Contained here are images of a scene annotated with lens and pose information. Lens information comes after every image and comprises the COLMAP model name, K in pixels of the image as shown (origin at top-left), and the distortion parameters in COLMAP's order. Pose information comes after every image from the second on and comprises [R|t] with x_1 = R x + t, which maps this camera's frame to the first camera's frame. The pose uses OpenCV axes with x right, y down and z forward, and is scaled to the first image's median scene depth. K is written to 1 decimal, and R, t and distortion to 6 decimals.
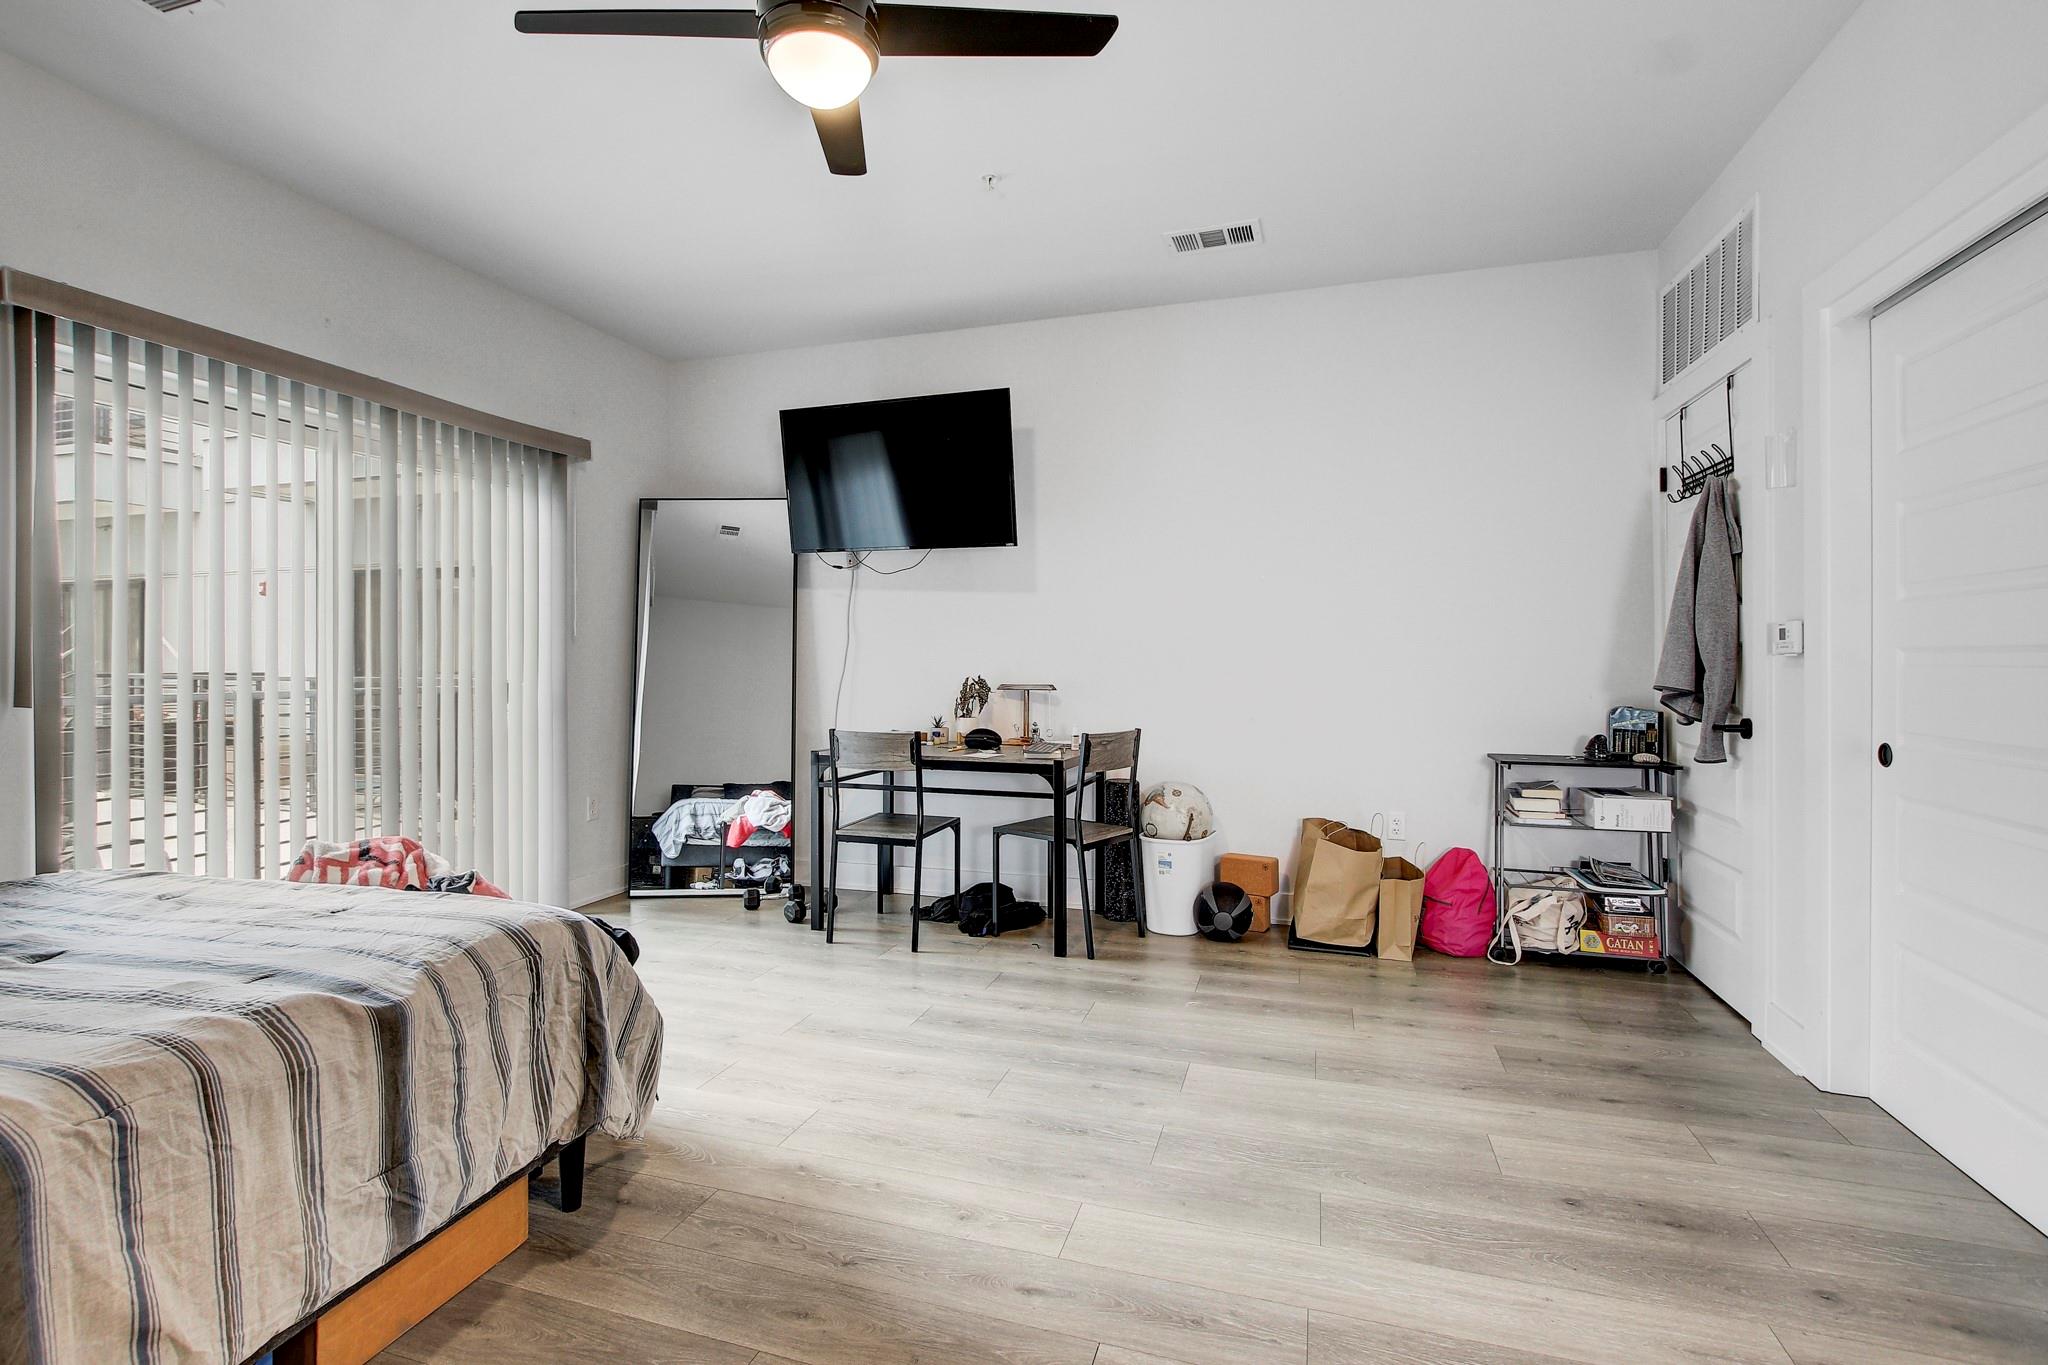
lens RADIAL K [[933.9, 0, 1025.8], [0, 933.9, 669.9], [0, 0, 1]] dist [-0.018240, 0.006352]
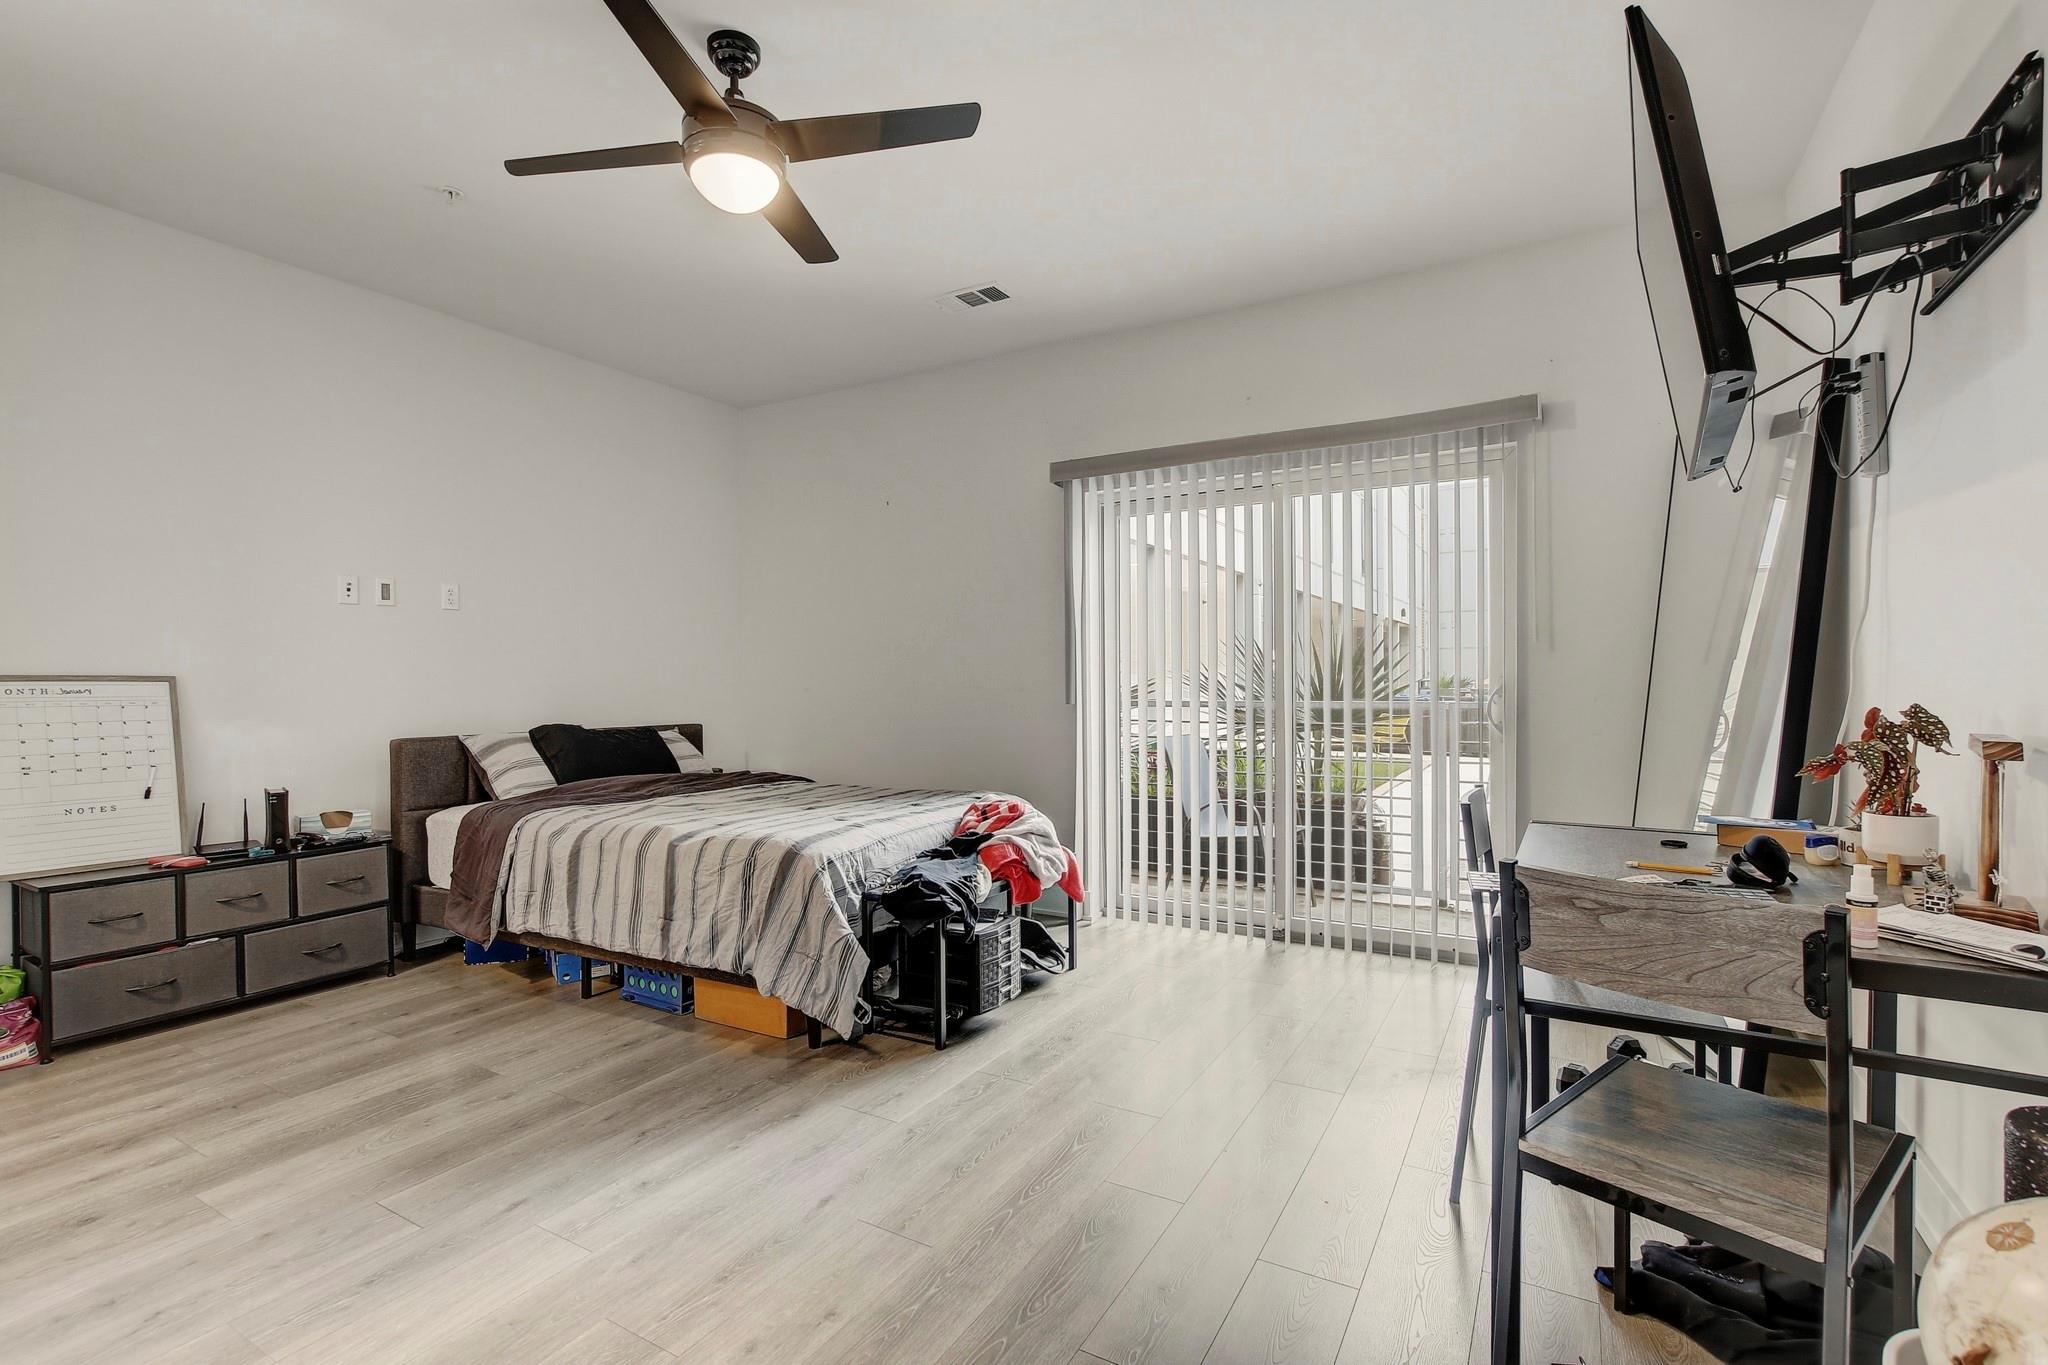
lens RADIAL K [[939.6, 0, 1017.7], [0, 939.6, 684.1], [0, 0, 1]] dist [-0.008591, 0.000595]
pose [[-0.228906, 0.012354, -0.973370, 0.487035], [0.008164, 0.999909, 0.010771, -0.010092], [0.973414, -0.005481, -0.228986, 0.900361]]
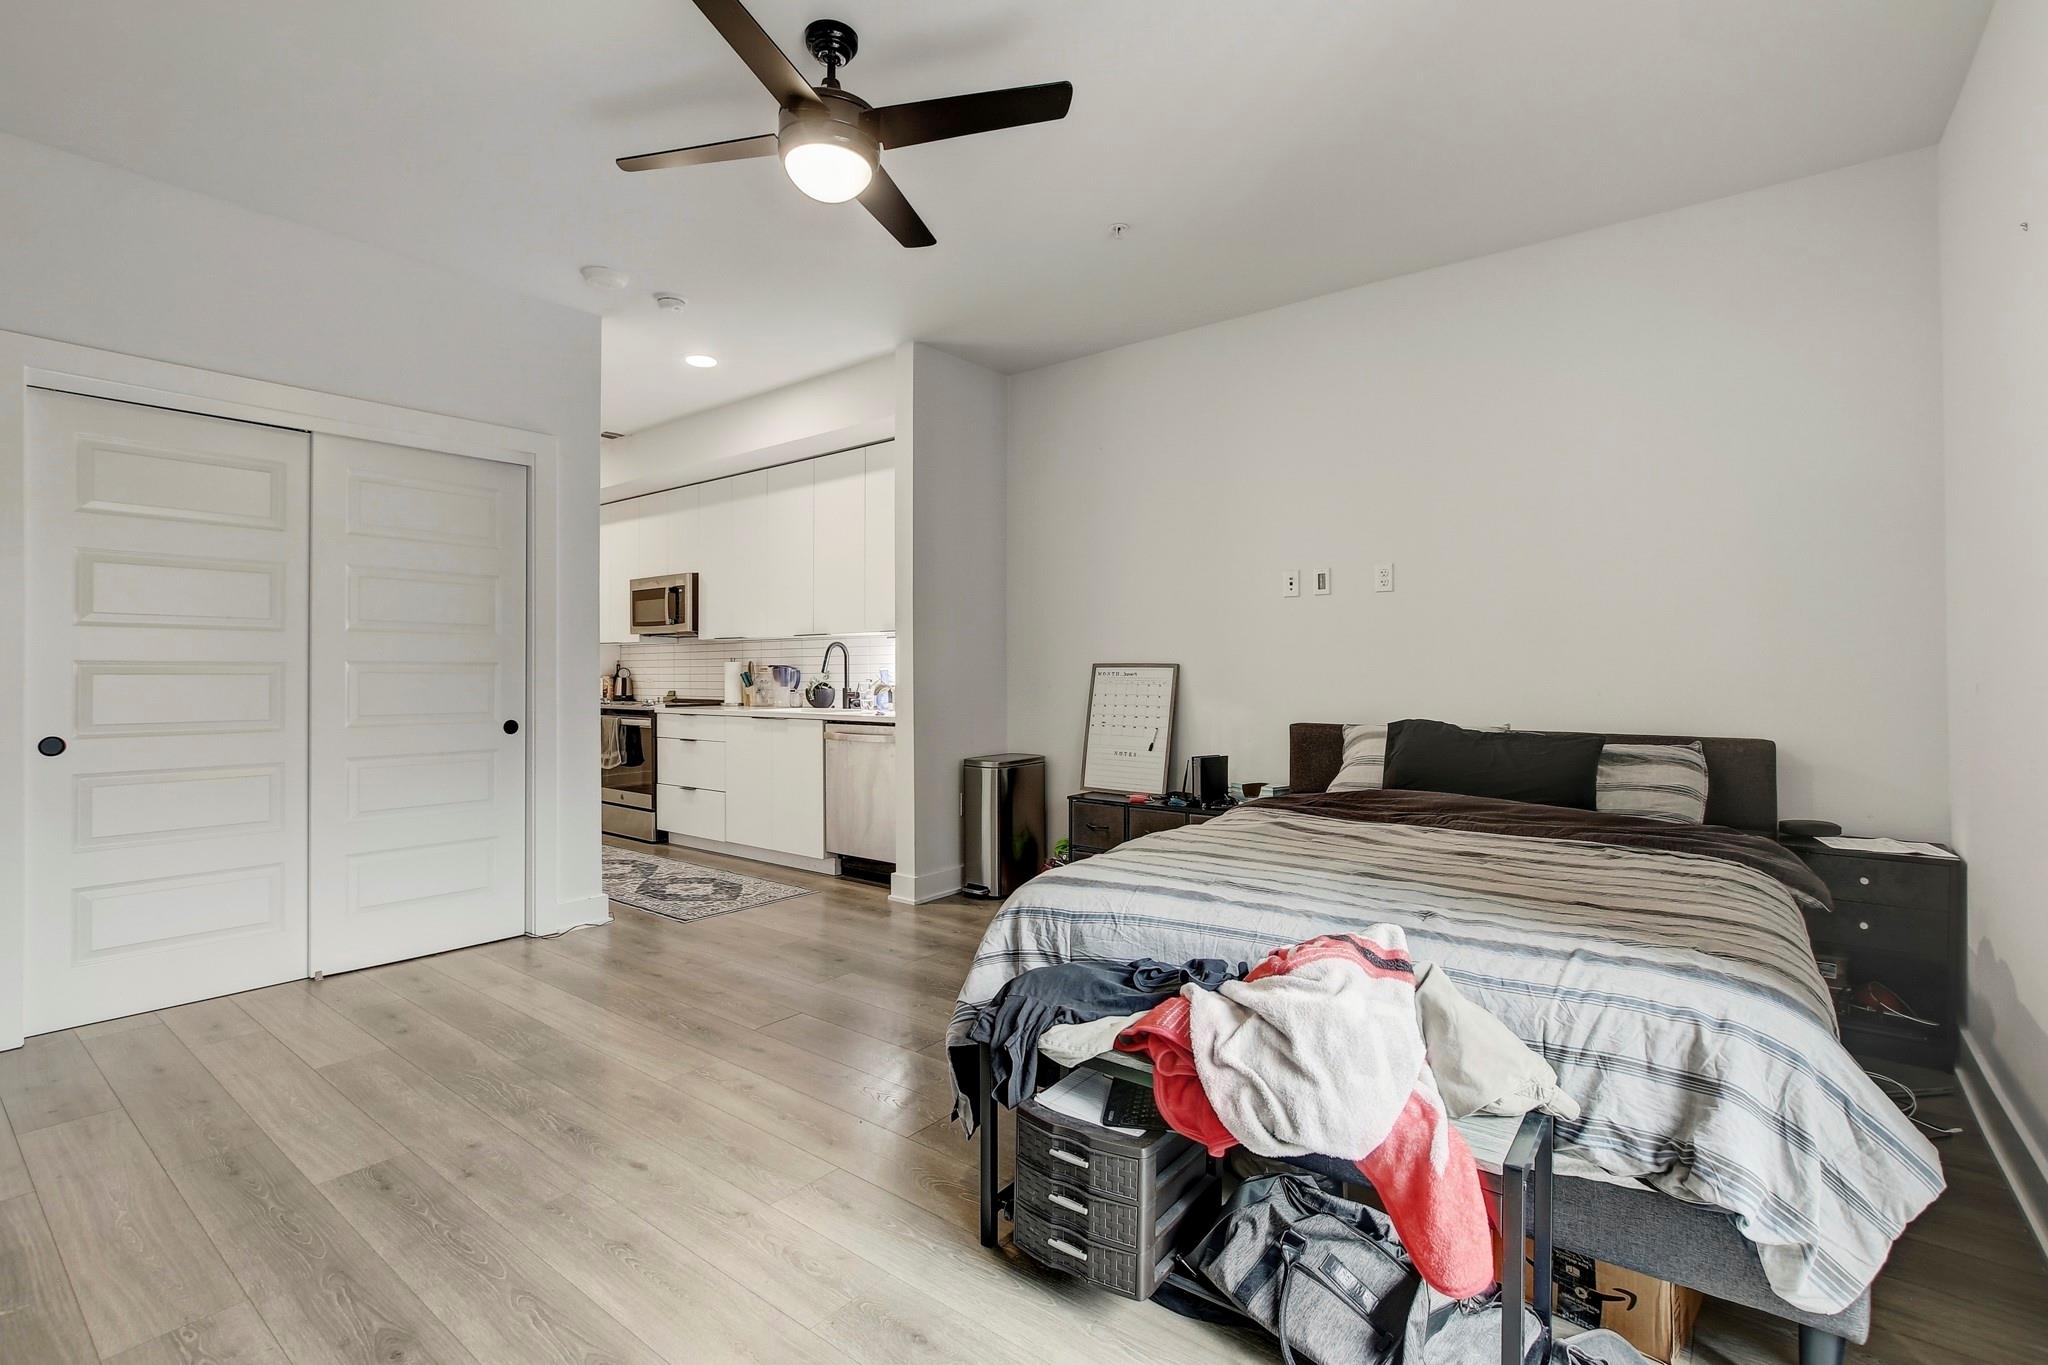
lens RADIAL K [[939.6, 0, 1017.7], [0, 939.6, 684.1], [0, 0, 1]] dist [-0.008591, 0.000595]
pose [[-0.935400, -0.002341, 0.353584, -0.478773], [0.002223, 0.999919, 0.012501, -0.003162], [-0.353584, 0.012480, -0.935319, 1.122798]]
